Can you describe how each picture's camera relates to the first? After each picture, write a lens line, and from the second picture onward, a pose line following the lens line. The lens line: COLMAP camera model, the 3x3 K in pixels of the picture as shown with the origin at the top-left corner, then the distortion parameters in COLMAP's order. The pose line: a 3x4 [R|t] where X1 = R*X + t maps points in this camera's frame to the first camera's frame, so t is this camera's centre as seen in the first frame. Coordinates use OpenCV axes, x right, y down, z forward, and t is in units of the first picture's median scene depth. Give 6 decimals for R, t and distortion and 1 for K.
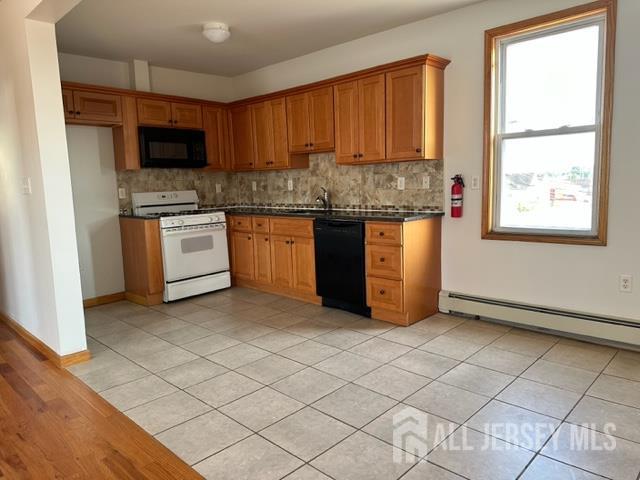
lens RADIAL K [[455.2, 0, 320.0], [0, 455.2, 240.0], [0, 0, 1]] dist [0.174692, -0.210811]
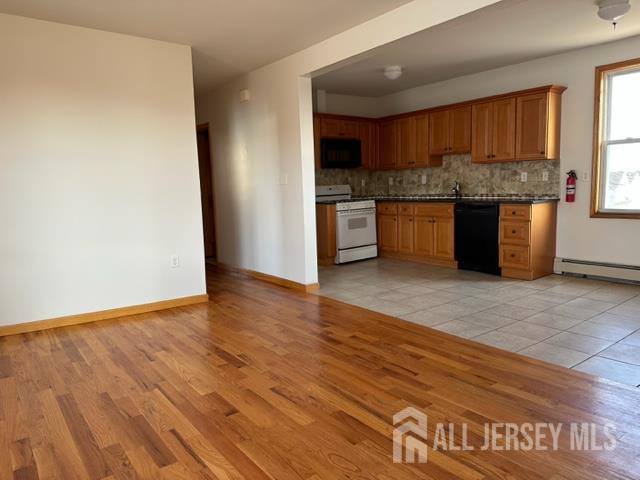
lens RADIAL K [[448.1, 0, 320.0], [0, 448.1, 240.0], [0, 0, 1]] dist [0.121020, -0.196102]
pose [[0.988703, 0.019436, -0.148624, -0.200563], [-0.019133, 0.999811, 0.003469, 0.063290], [0.148663, -0.000586, 0.988888, -0.376885]]
